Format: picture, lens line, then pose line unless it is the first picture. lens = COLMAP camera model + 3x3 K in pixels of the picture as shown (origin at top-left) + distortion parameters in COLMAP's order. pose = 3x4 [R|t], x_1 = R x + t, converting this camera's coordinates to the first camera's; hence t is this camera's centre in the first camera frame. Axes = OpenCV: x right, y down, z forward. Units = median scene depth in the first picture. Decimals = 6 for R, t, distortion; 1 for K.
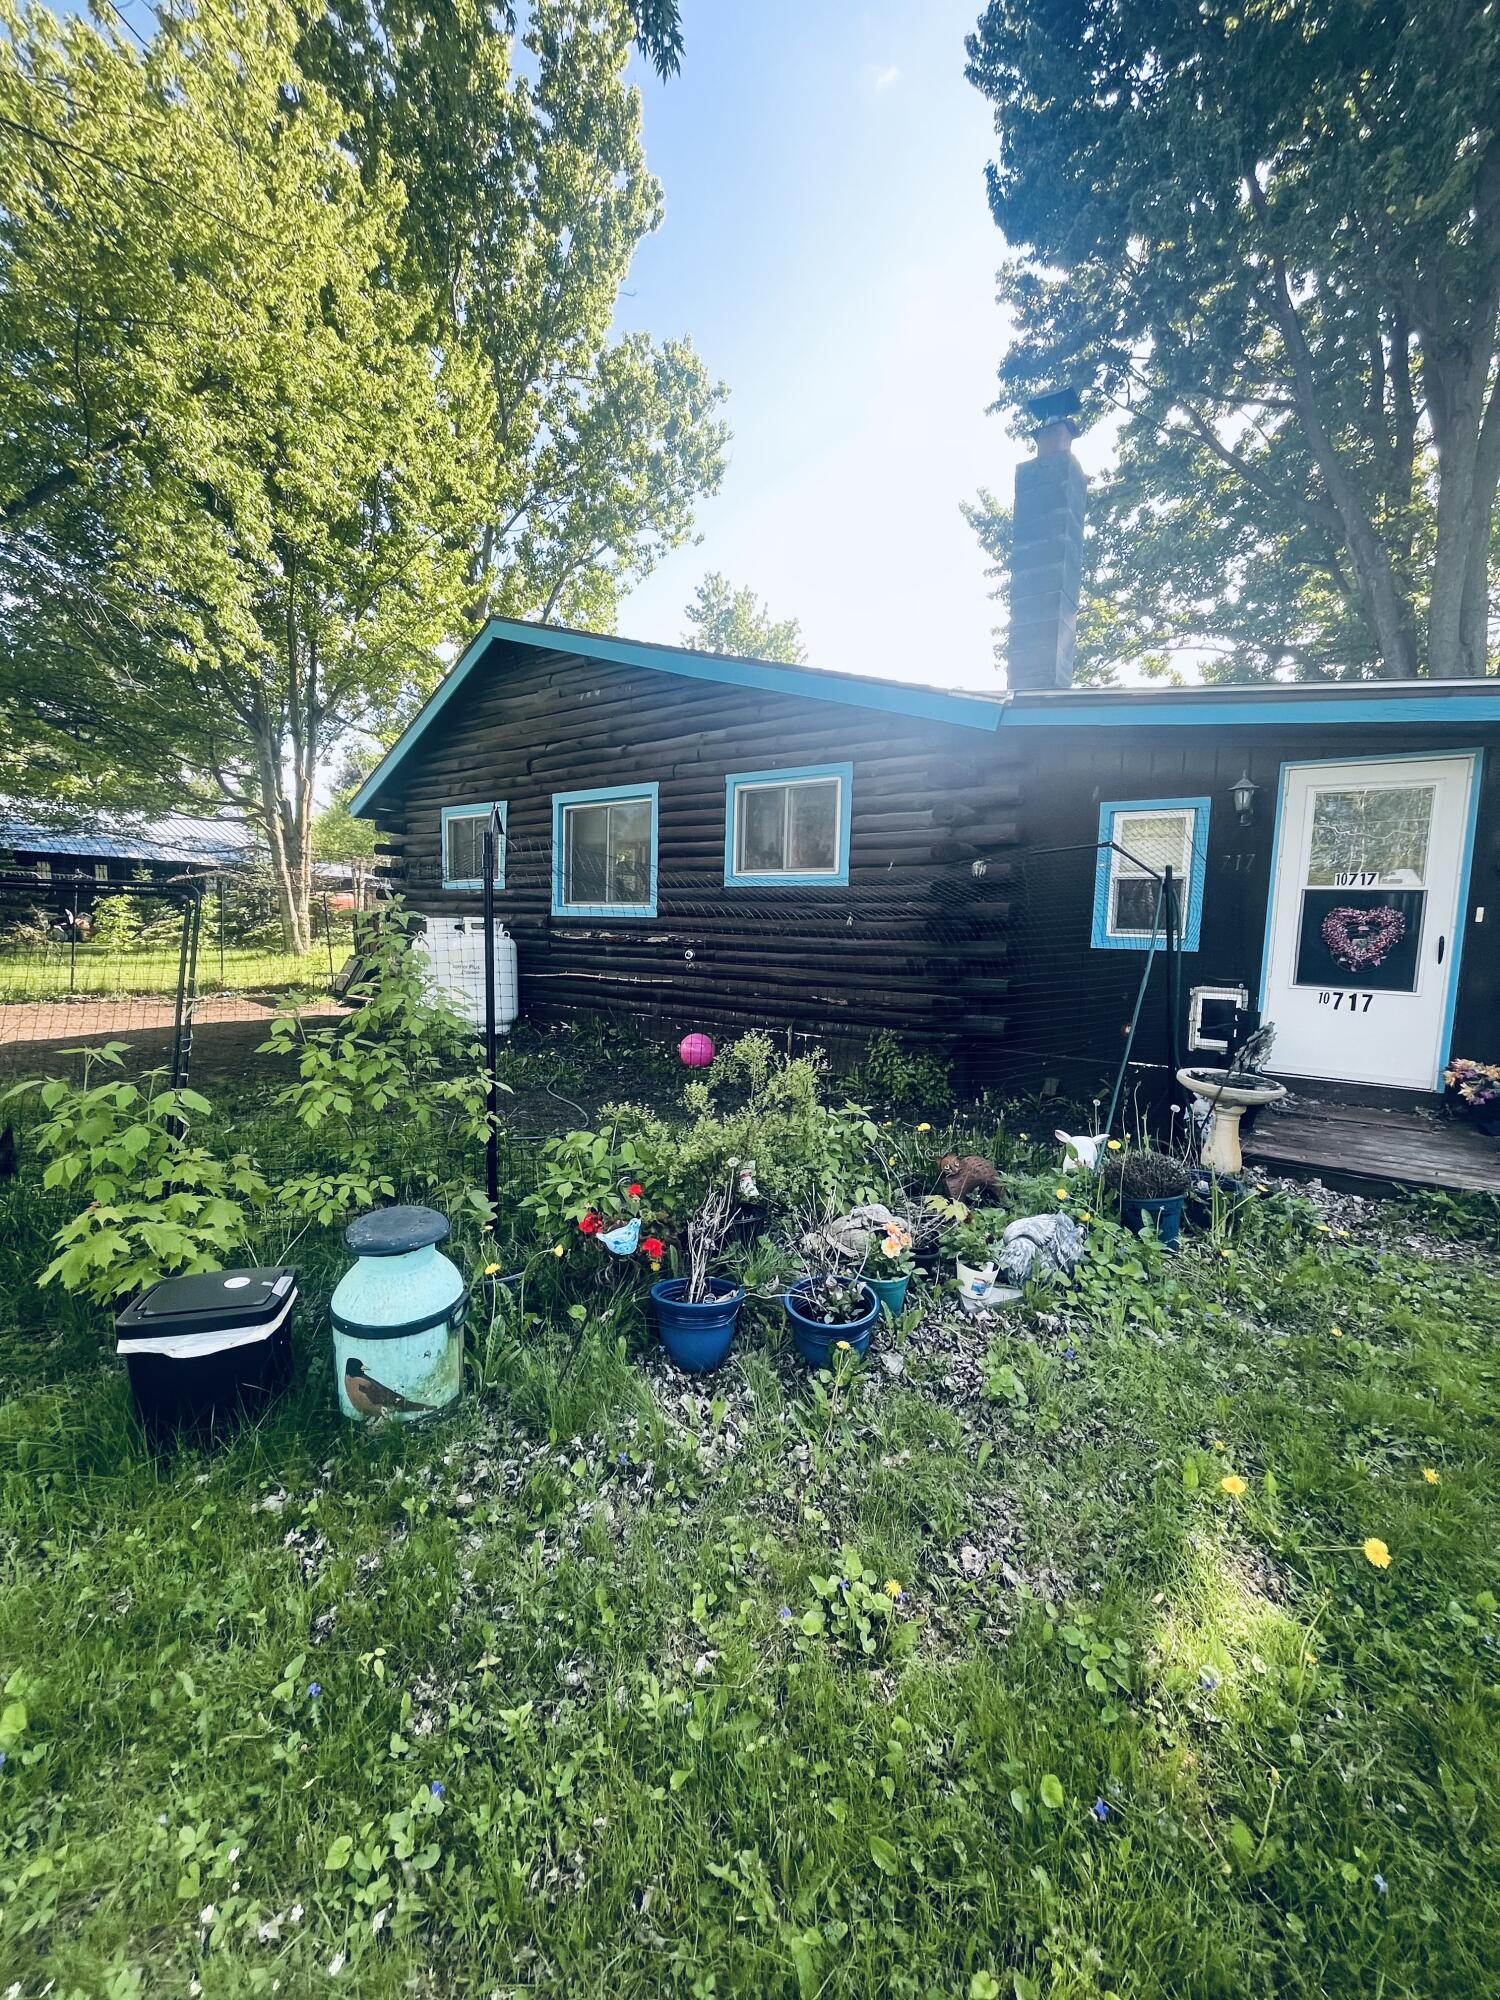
lens RADIAL K [[841.7, 0, 737.2], [0, 841.7, 1008.0], [0, 0, 1]] dist [-0.003319, -0.000051]
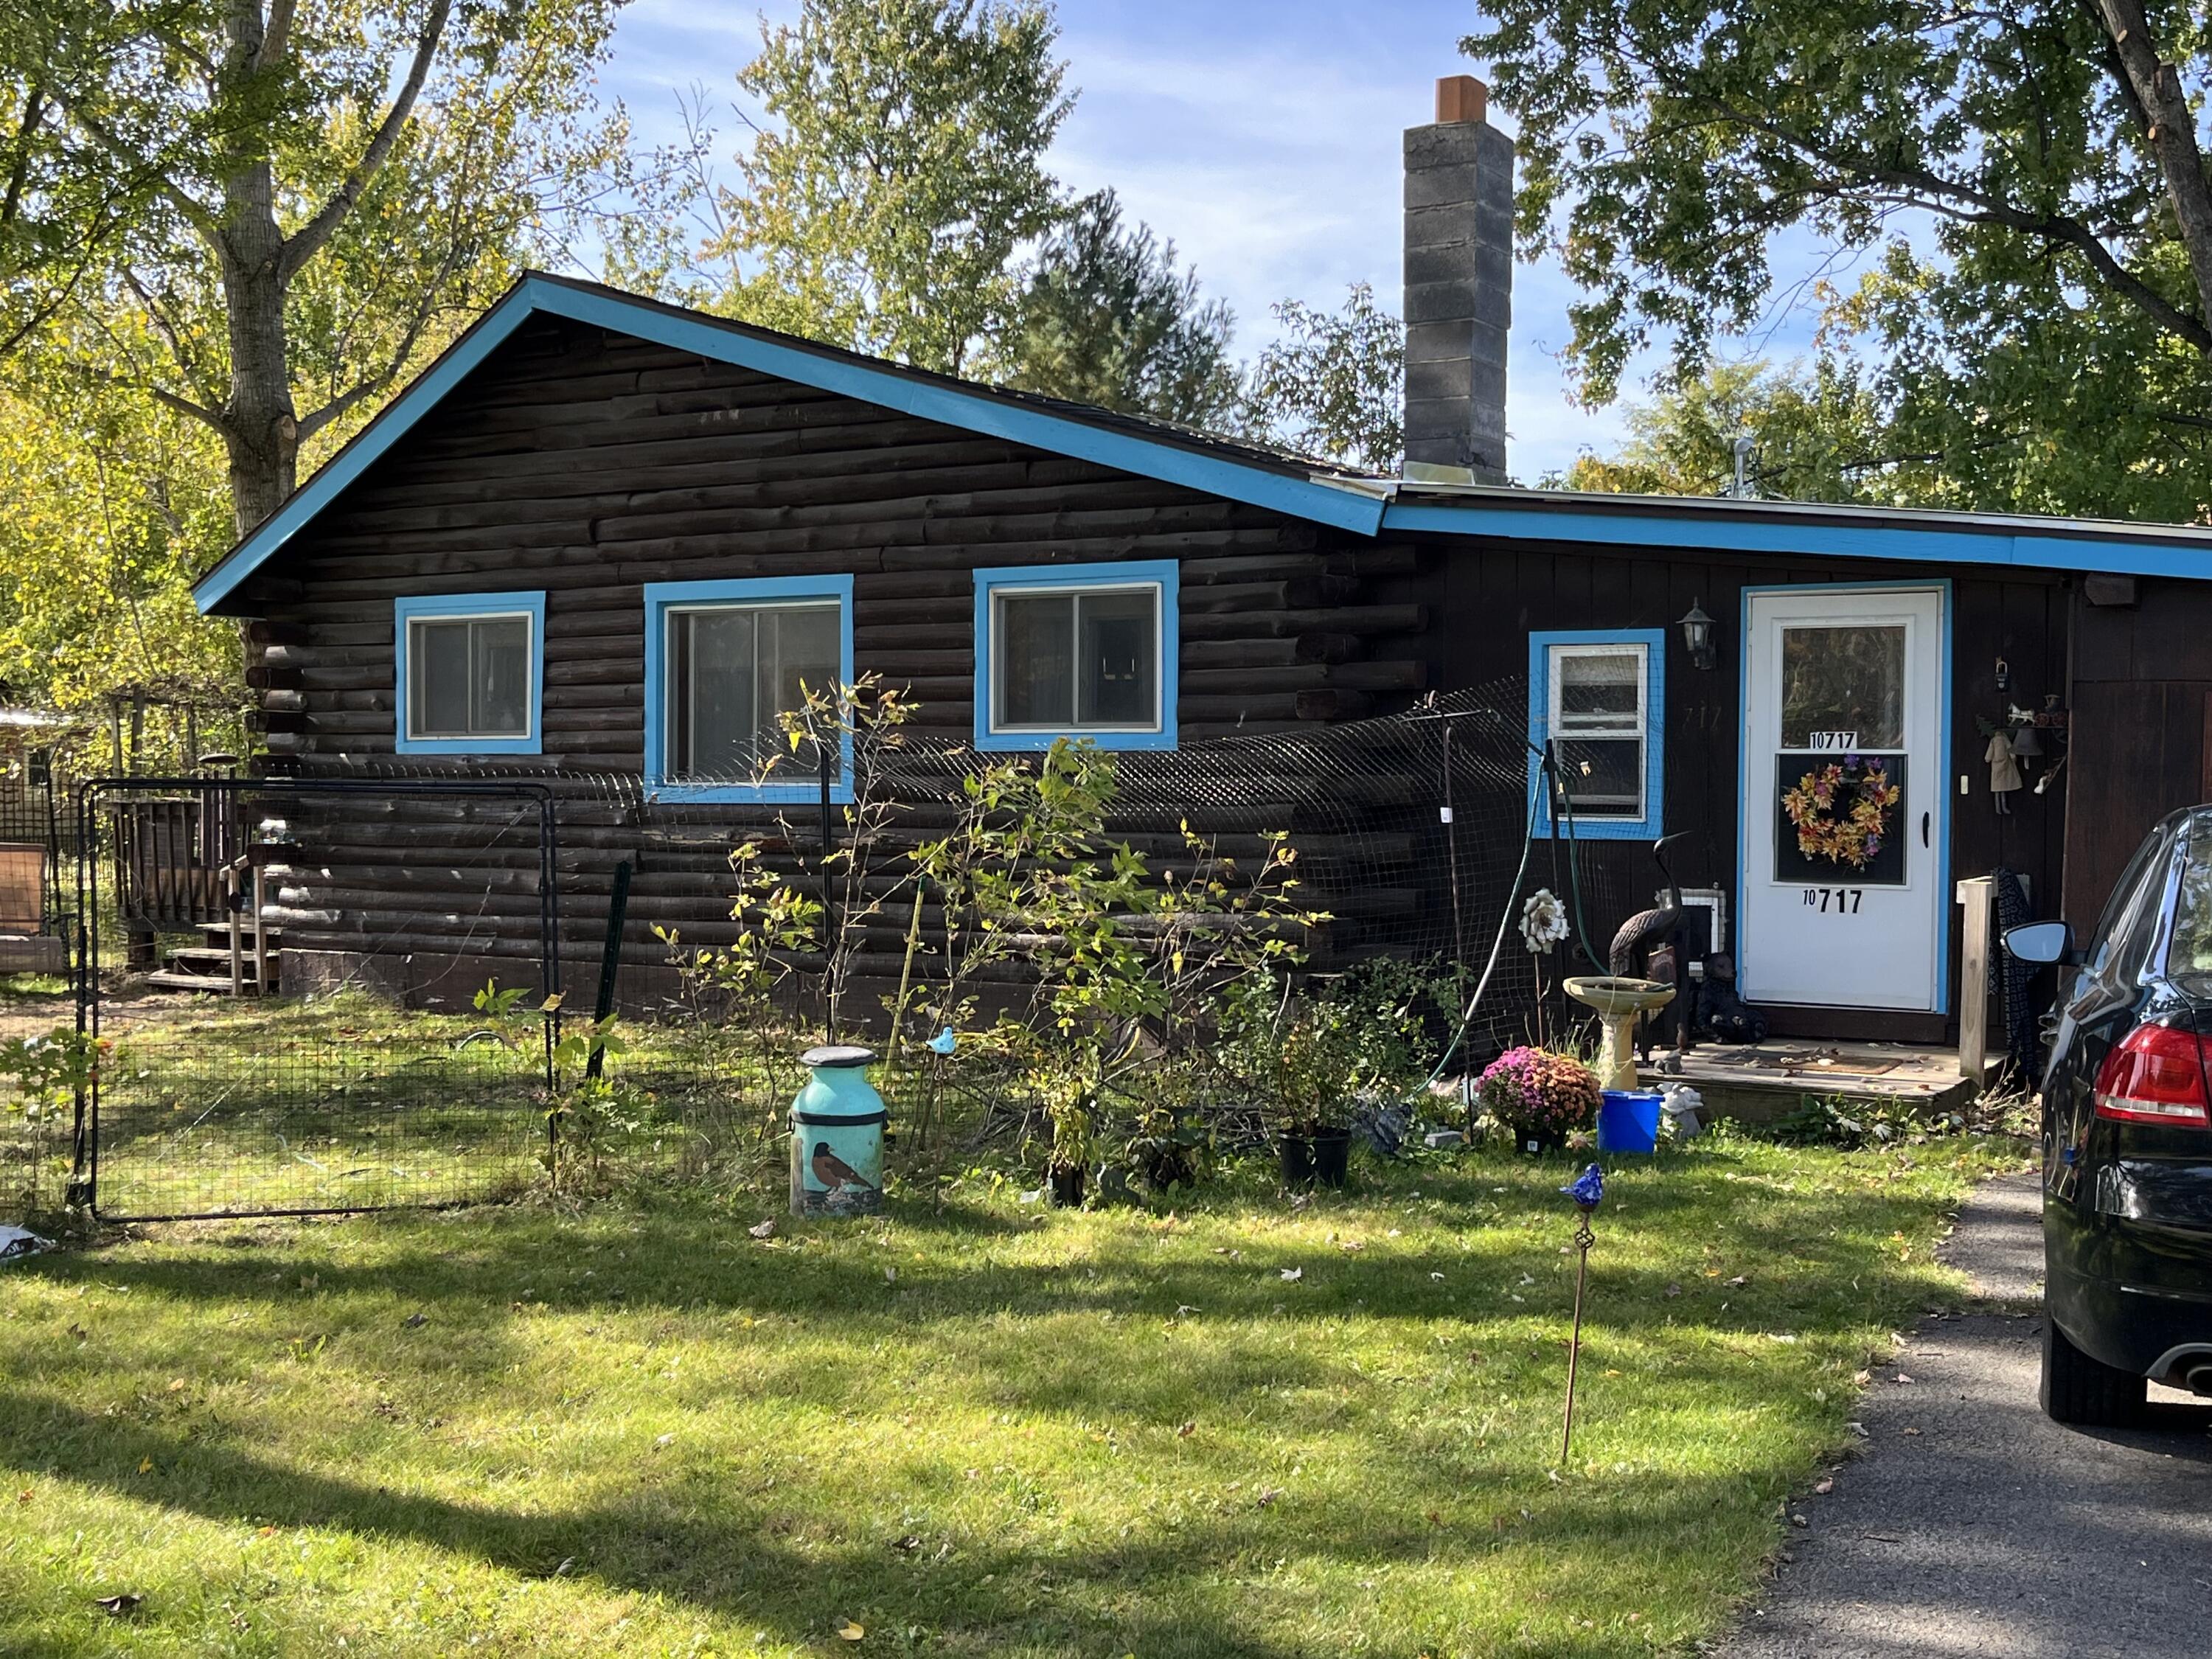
lens RADIAL K [[2524.4, 0, 1108.4], [0, 2524.4, 837.5], [0, 0, 1]] dist [0.048058, 0.000000]
pose [[0.995407, -0.022570, 0.093036, -0.087129], [0.030198, 0.996223, -0.081410, 0.064744], [-0.090847, 0.083846, 0.992329, -0.770498]]
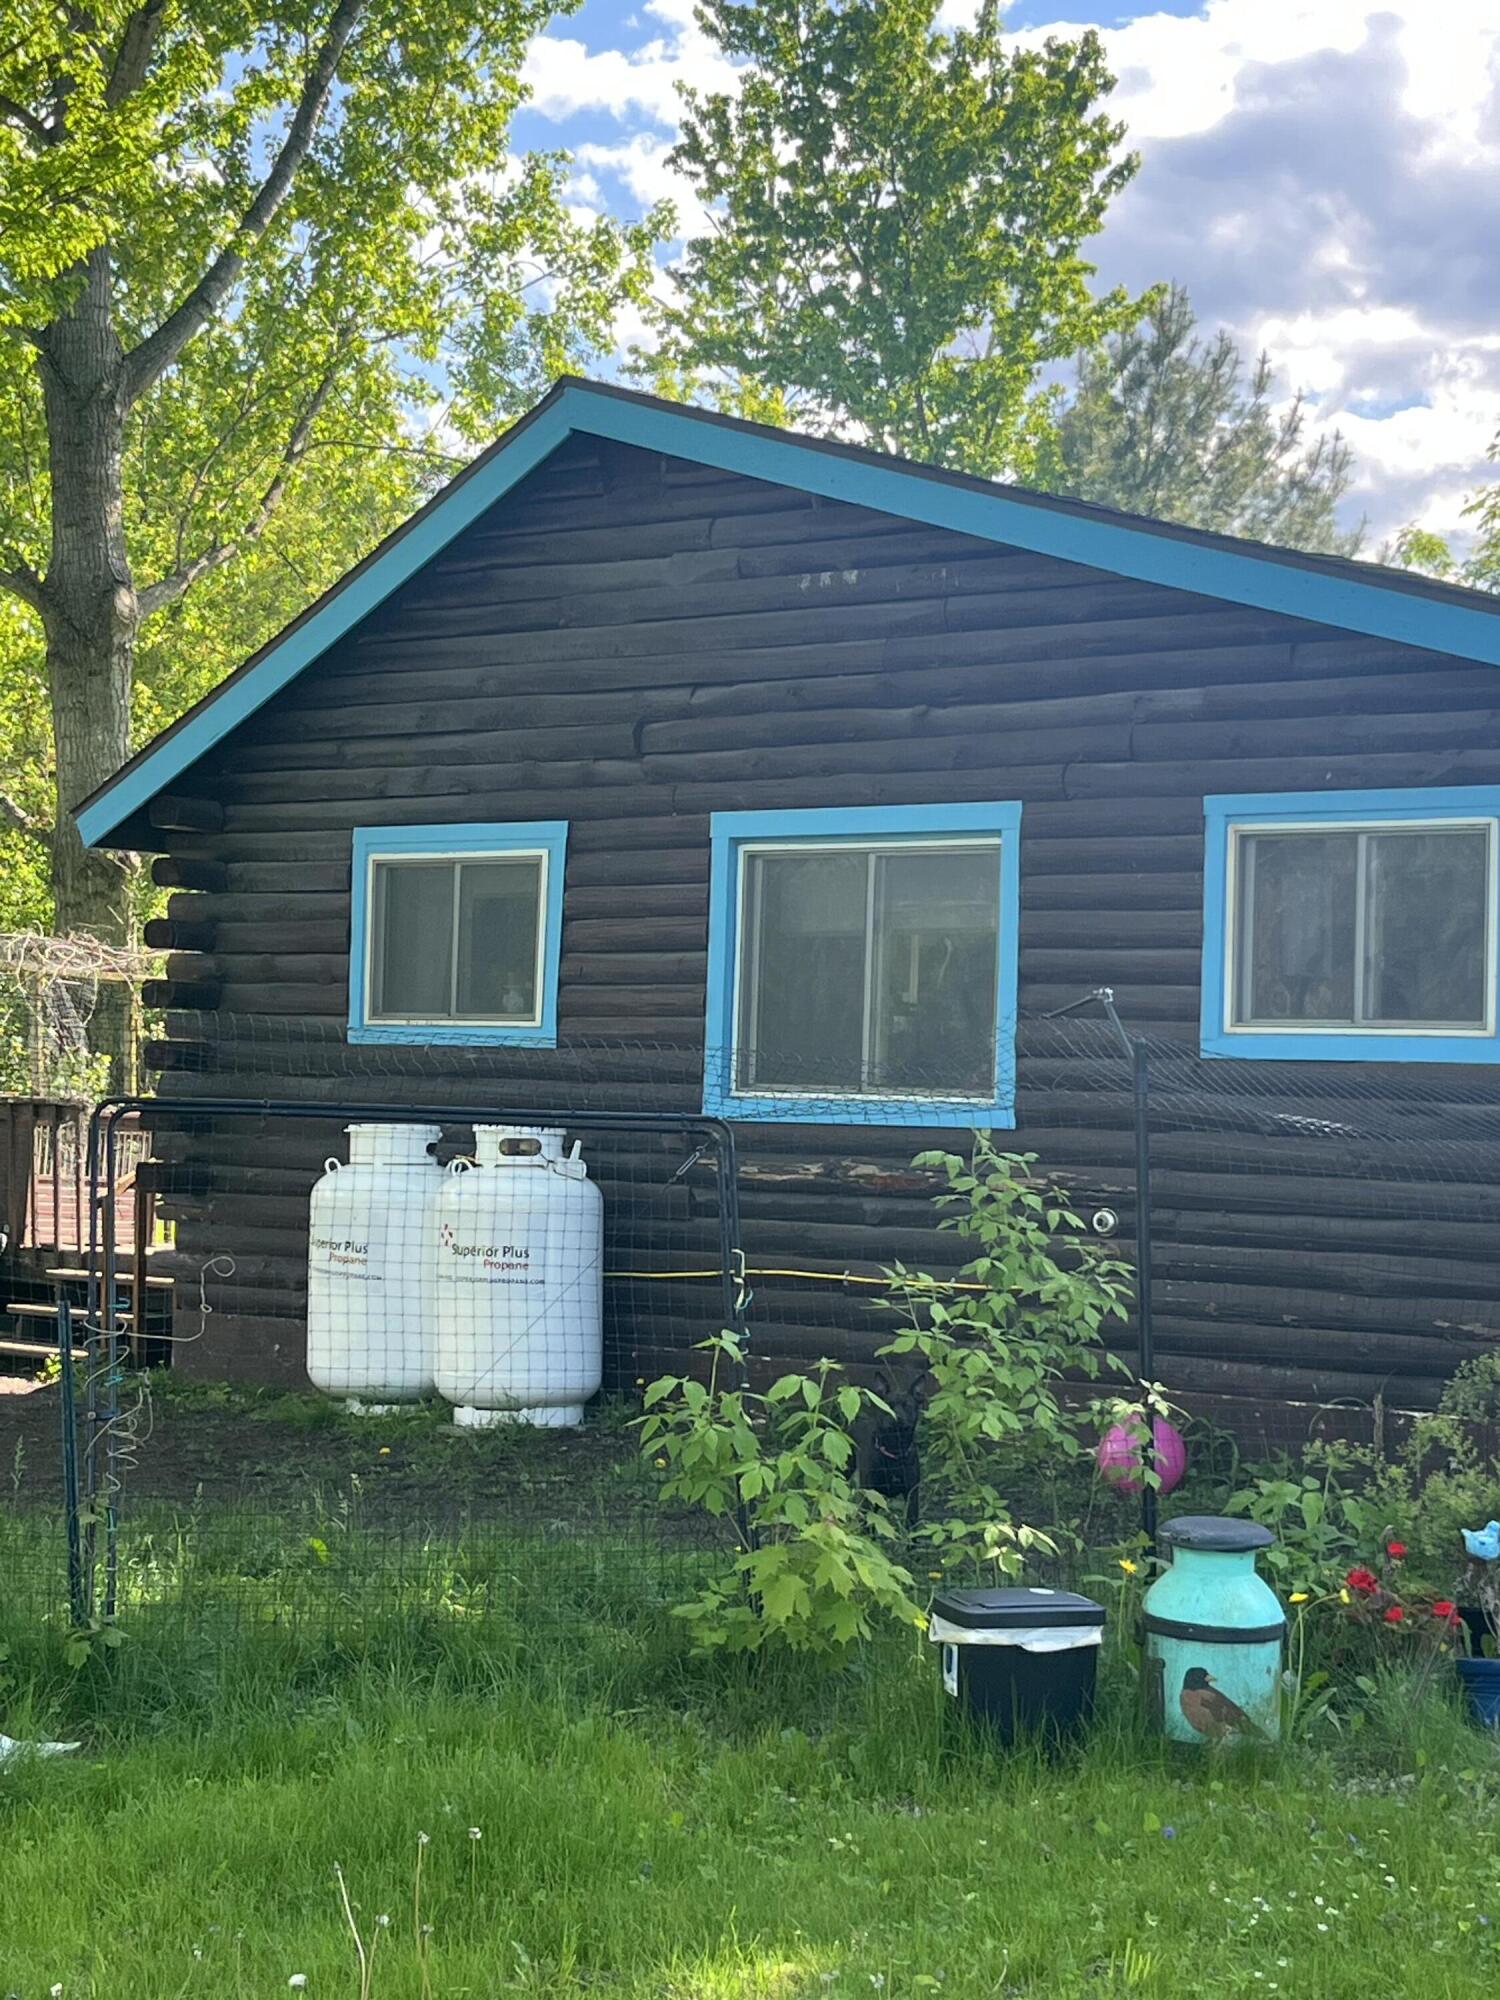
lens RADIAL K [[3370.8, 0, 758.7], [0, 3370.8, 1002.8], [0, 0, 1]] dist [0.144347, 0.000000]
pose [[0.999959, 0.001069, -0.009022, -0.213909], [-0.002225, 0.991633, -0.129074, 0.043666], [0.008808, 0.129088, 0.991594, -0.646301]]
